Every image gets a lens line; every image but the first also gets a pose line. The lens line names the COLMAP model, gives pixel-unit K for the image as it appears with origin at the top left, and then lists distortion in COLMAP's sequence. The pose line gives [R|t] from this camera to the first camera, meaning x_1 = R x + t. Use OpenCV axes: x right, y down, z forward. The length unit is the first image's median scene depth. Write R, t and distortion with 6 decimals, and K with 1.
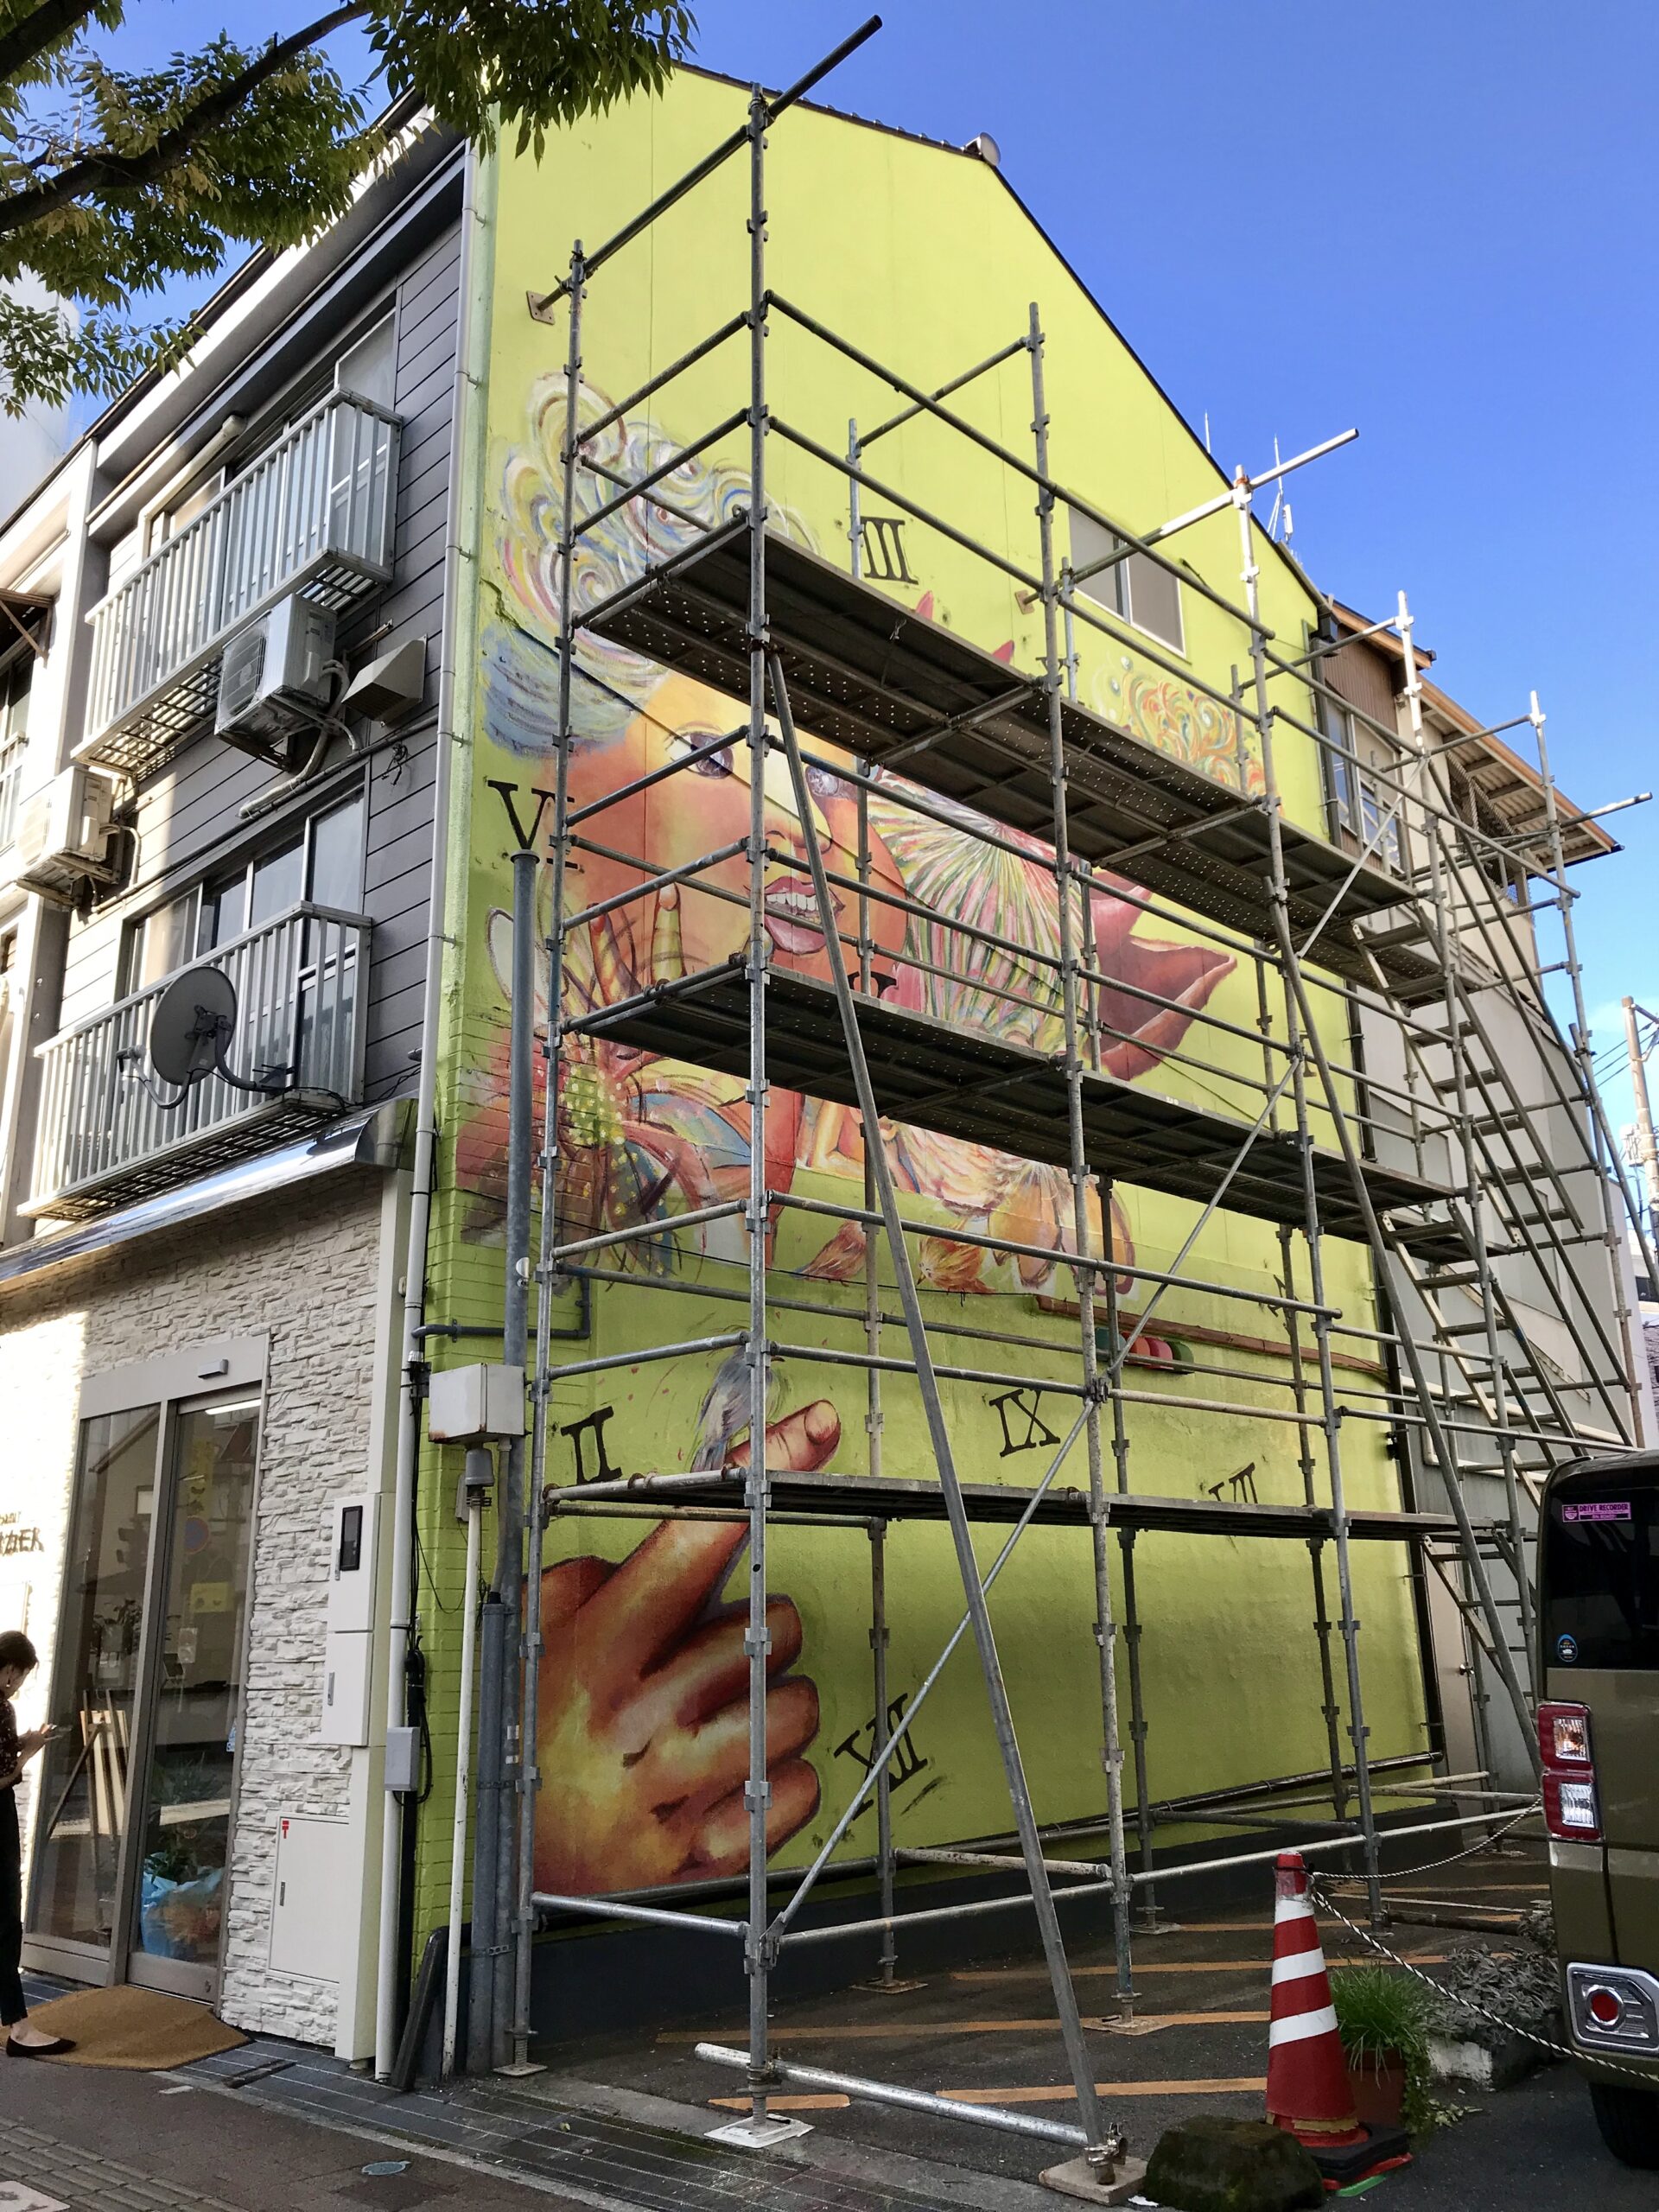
lens RADIAL K [[1832.2, 0, 817.3], [0, 1832.2, 1108.0], [0, 0, 1]] dist [0.078433, -0.080651]
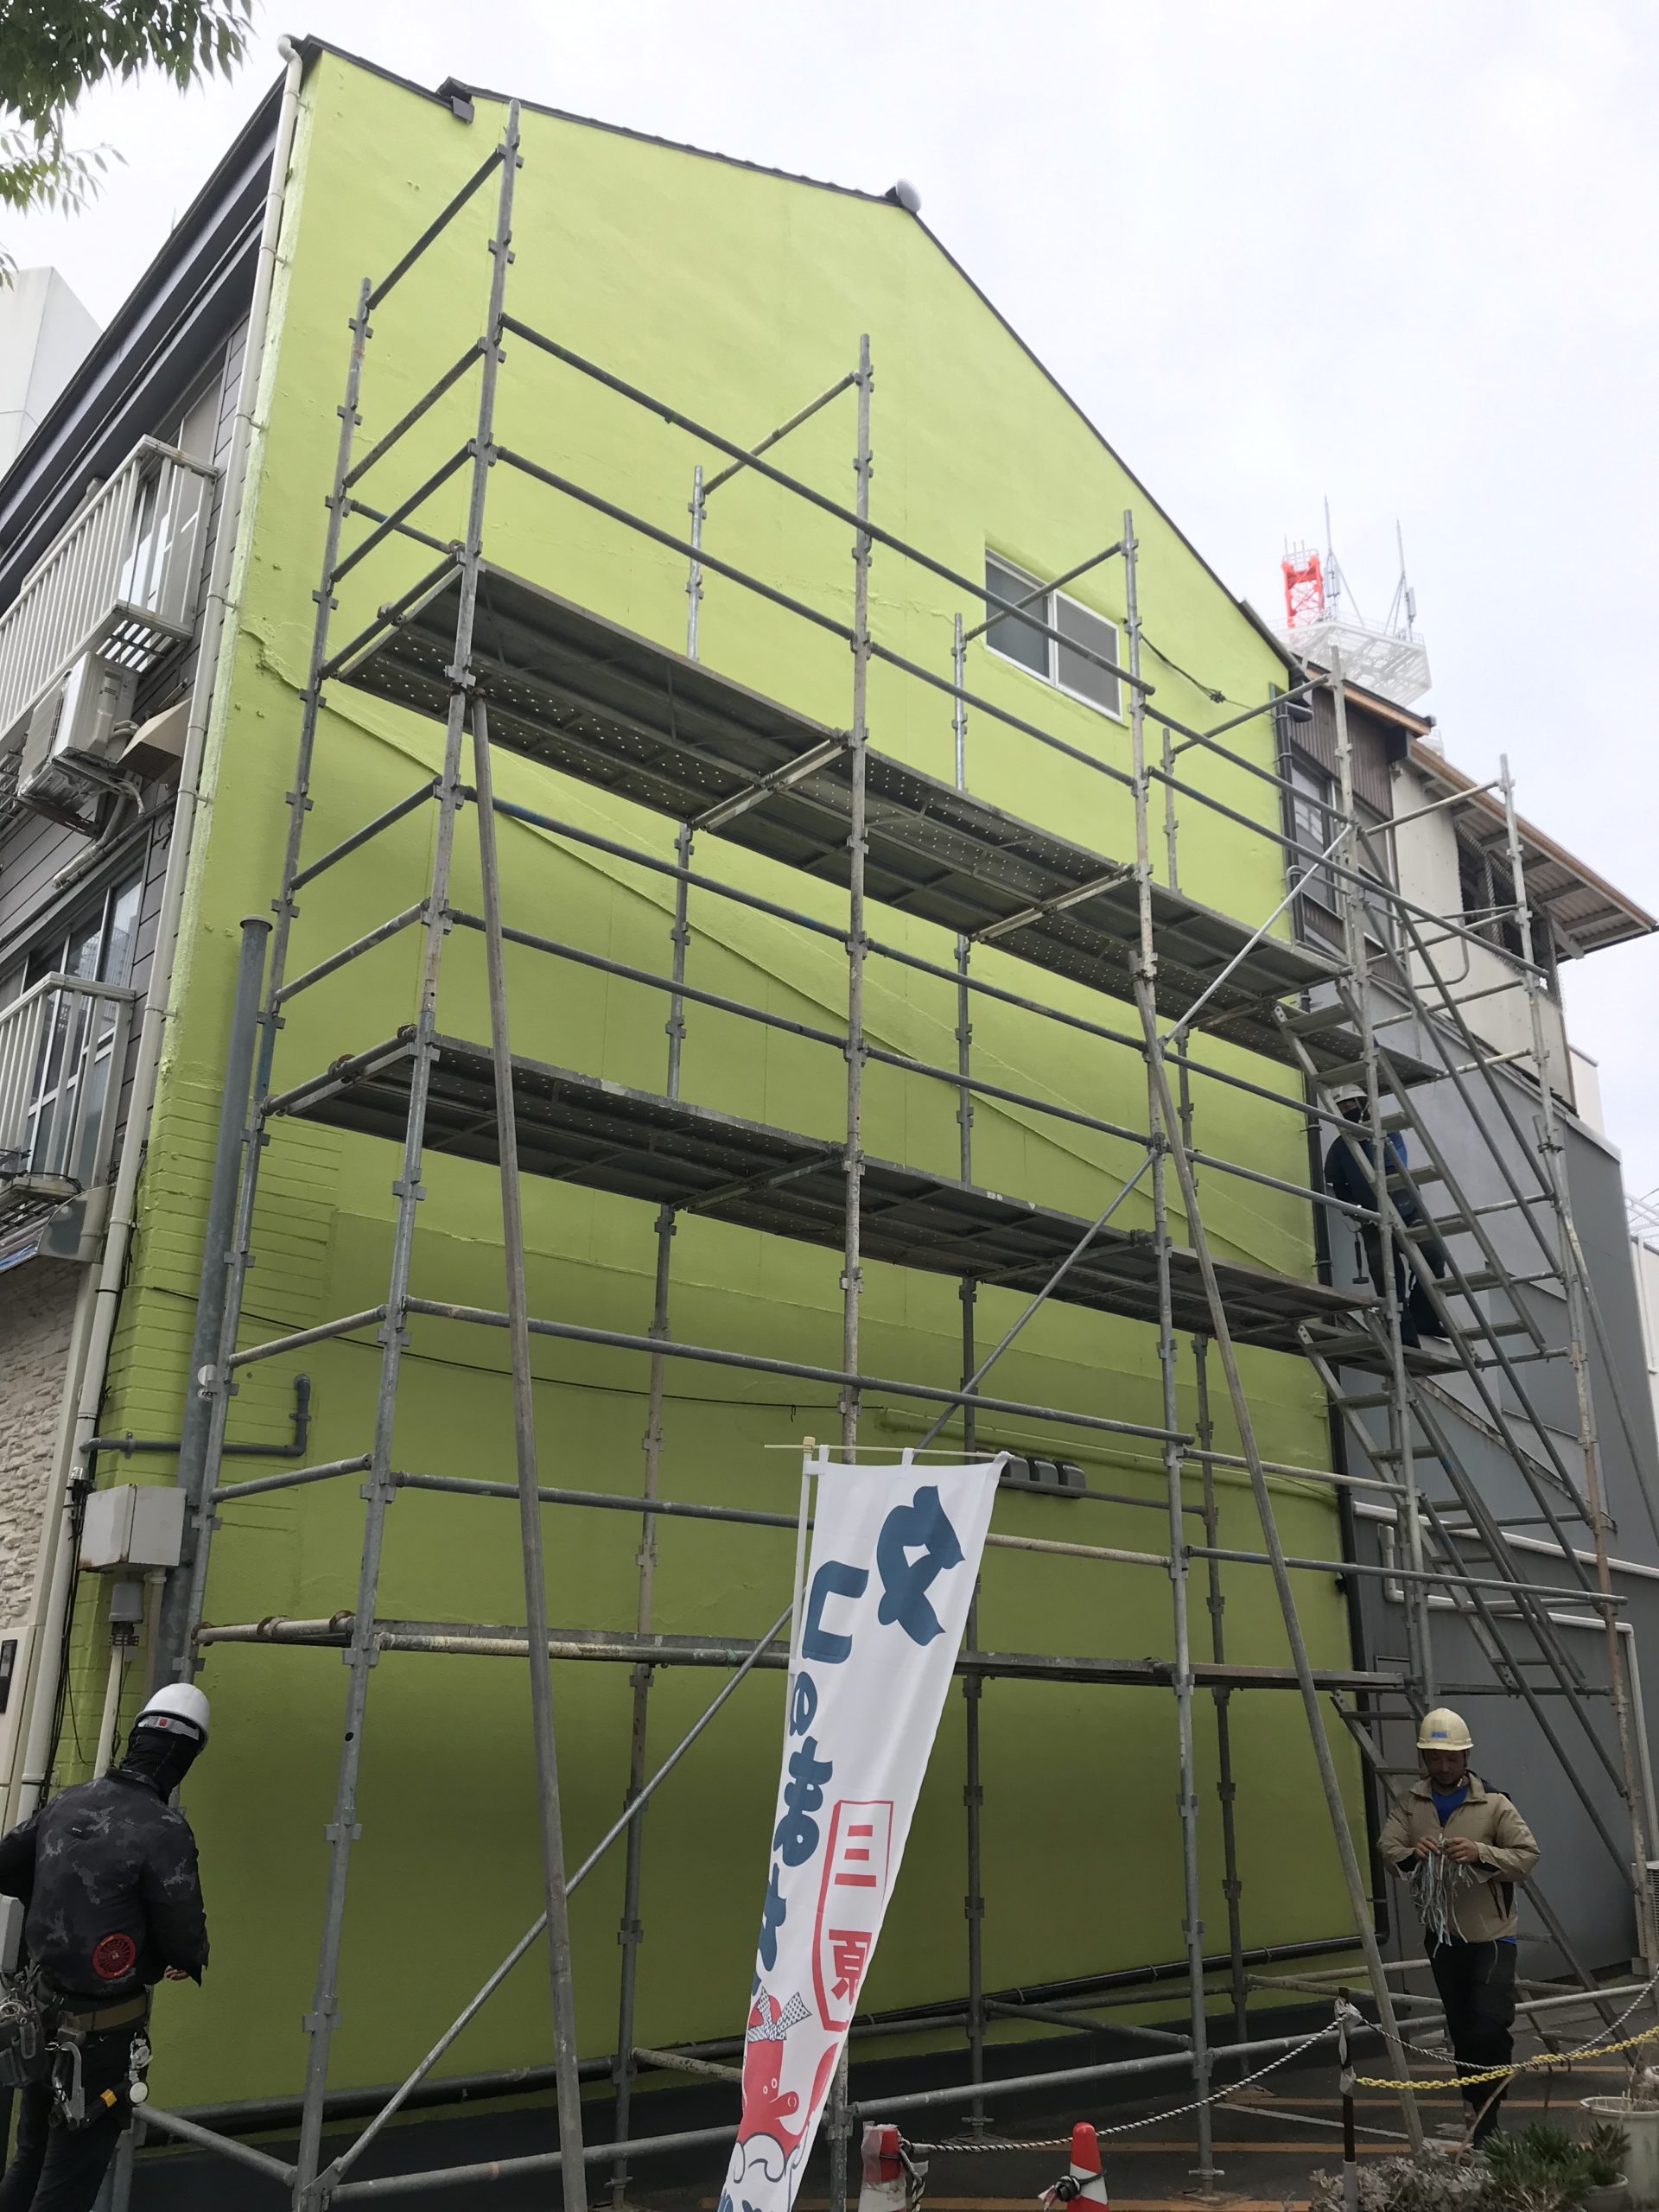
lens RADIAL K [[1832.2, 0, 831.9], [0, 1832.2, 1108.5], [0, 0, 1]] dist [0.078433, -0.080651]
pose [[0.997006, 0.008039, -0.076910, 0.180856], [-0.011628, 0.998859, -0.046328, -0.004586], [0.076450, 0.047083, 0.995961, 0.097415]]
